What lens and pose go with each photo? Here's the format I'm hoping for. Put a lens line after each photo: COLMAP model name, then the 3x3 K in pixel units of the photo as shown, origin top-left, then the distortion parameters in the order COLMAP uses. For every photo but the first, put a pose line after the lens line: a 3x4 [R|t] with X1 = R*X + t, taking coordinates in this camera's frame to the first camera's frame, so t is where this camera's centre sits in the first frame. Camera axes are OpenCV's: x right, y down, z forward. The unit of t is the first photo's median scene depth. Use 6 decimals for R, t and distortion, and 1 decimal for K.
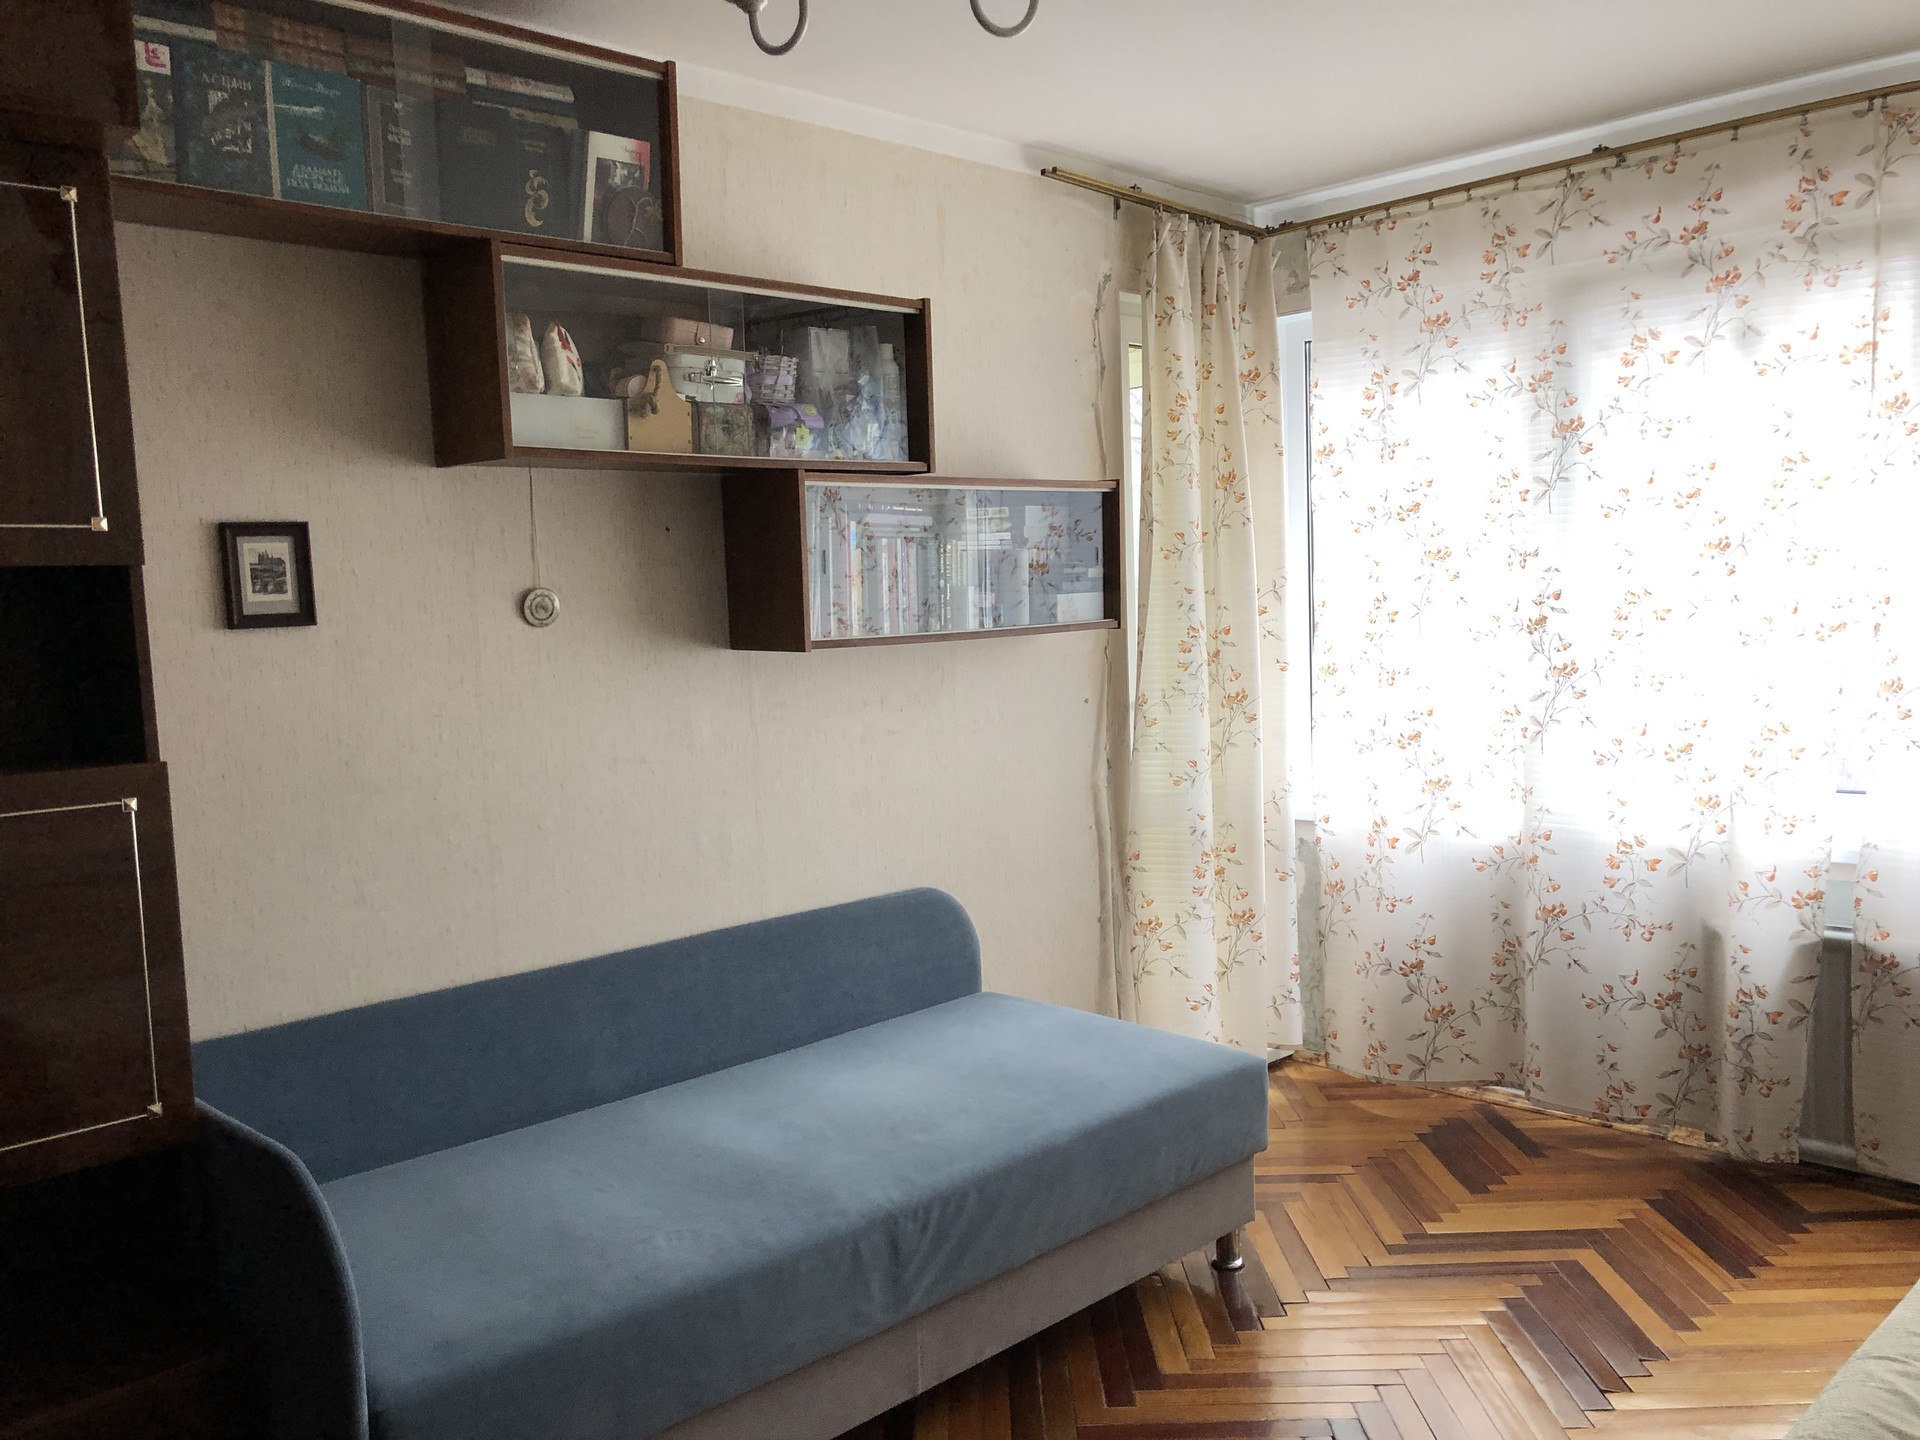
lens RADIAL K [[1556.0, 0, 889.9], [0, 1556.0, 707.5], [0, 0, 1]] dist [0.043381, -0.058371]
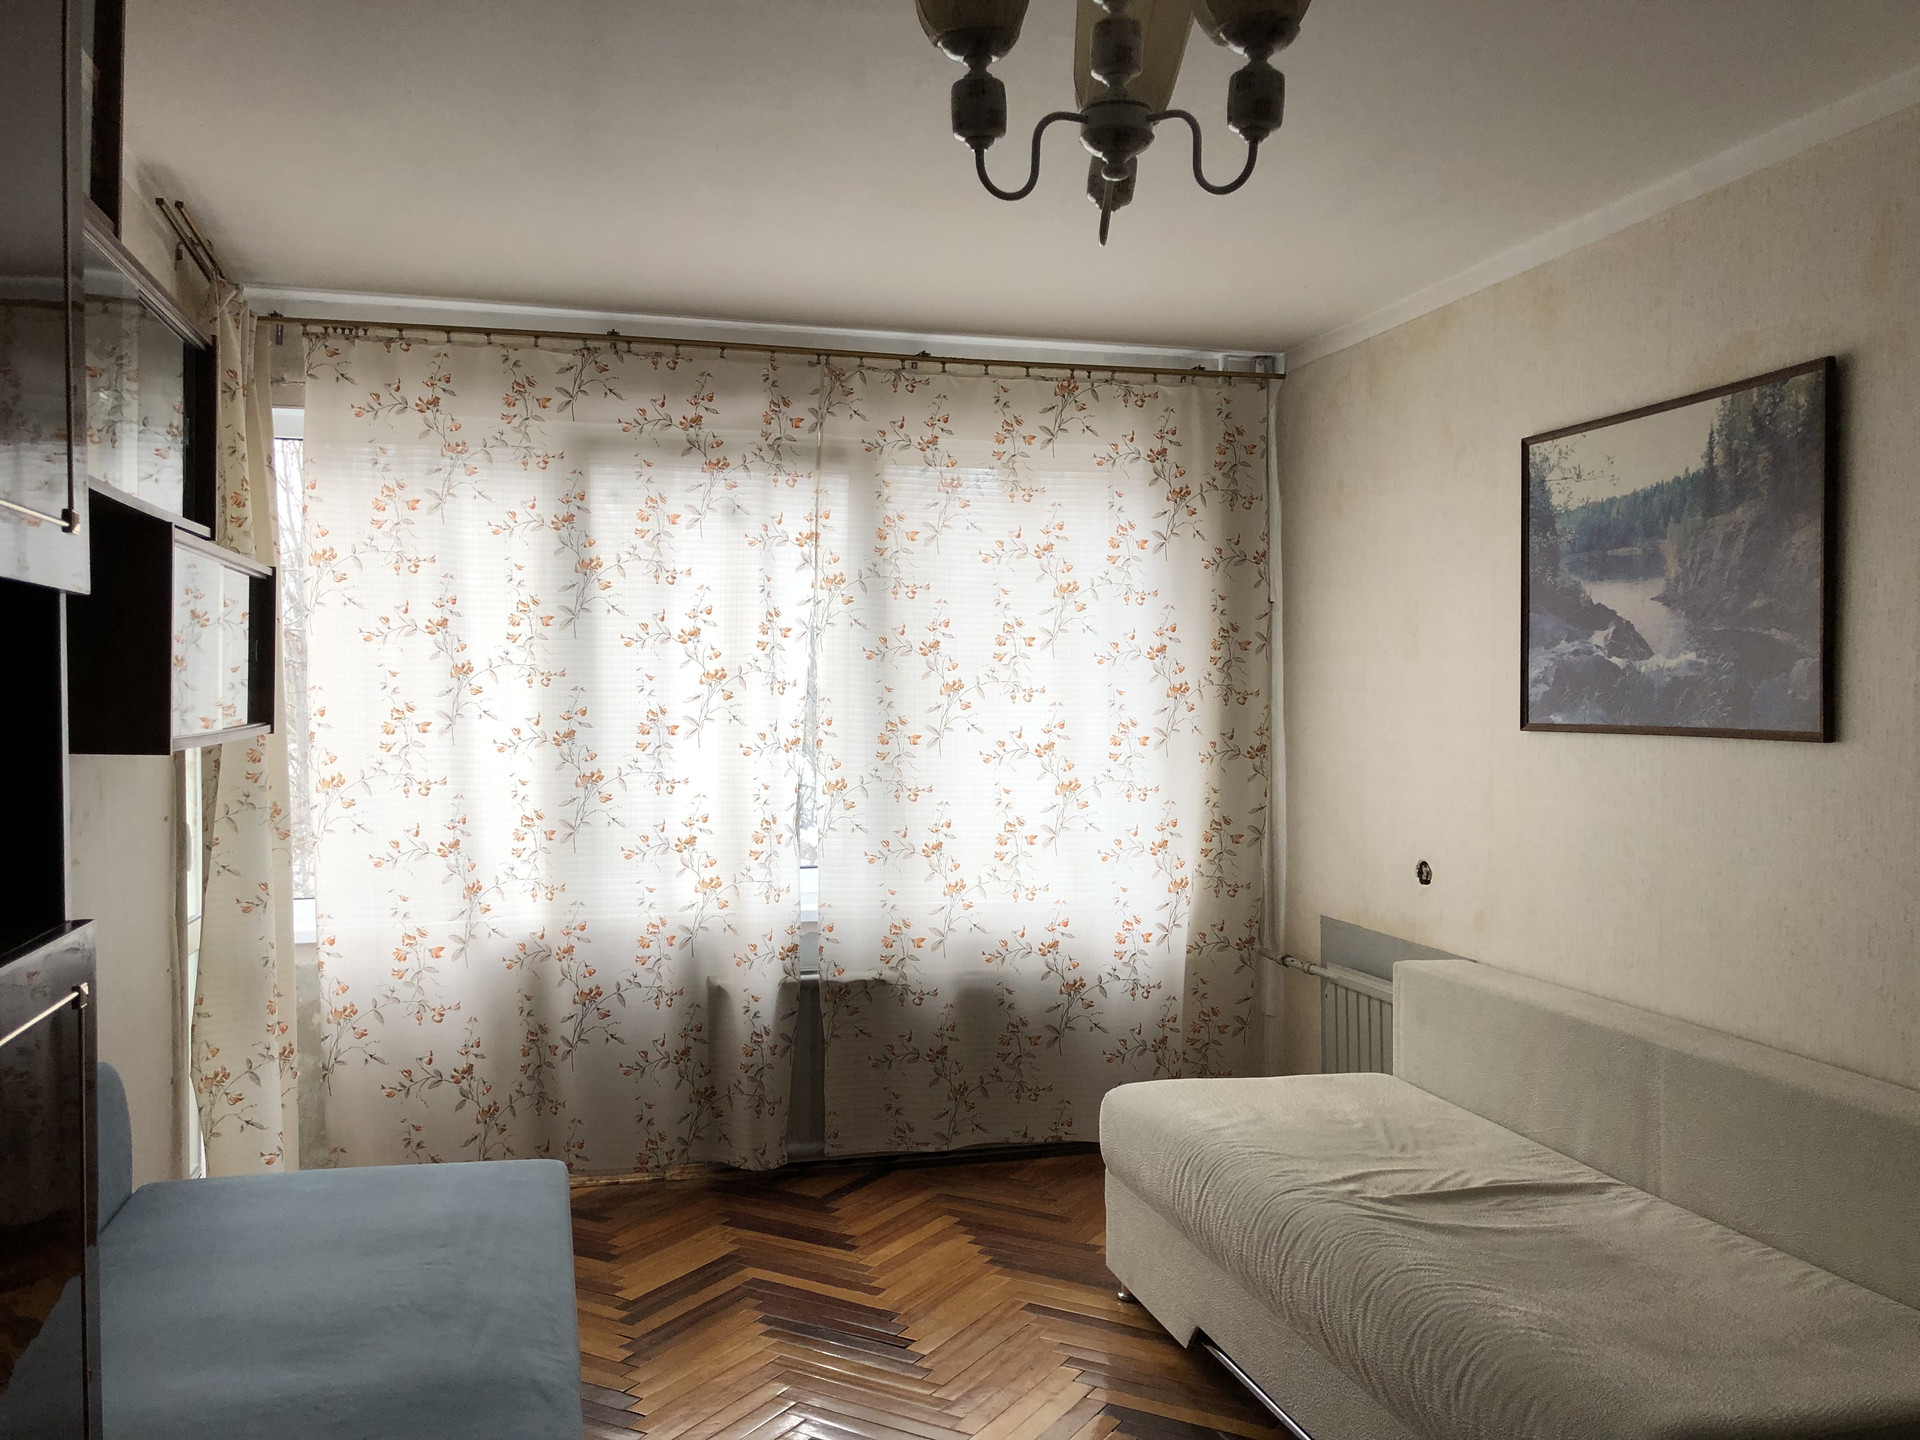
lens RADIAL K [[1556.0, 0, 958.7], [0, 1556.0, 701.0], [0, 0, 1]] dist [0.043381, -0.058371]
pose [[0.482458, 0.036717, 0.875149, -0.444768], [0.039164, 0.997218, -0.063429, 0.002857], [-0.875043, 0.064876, 0.479677, 0.234040]]
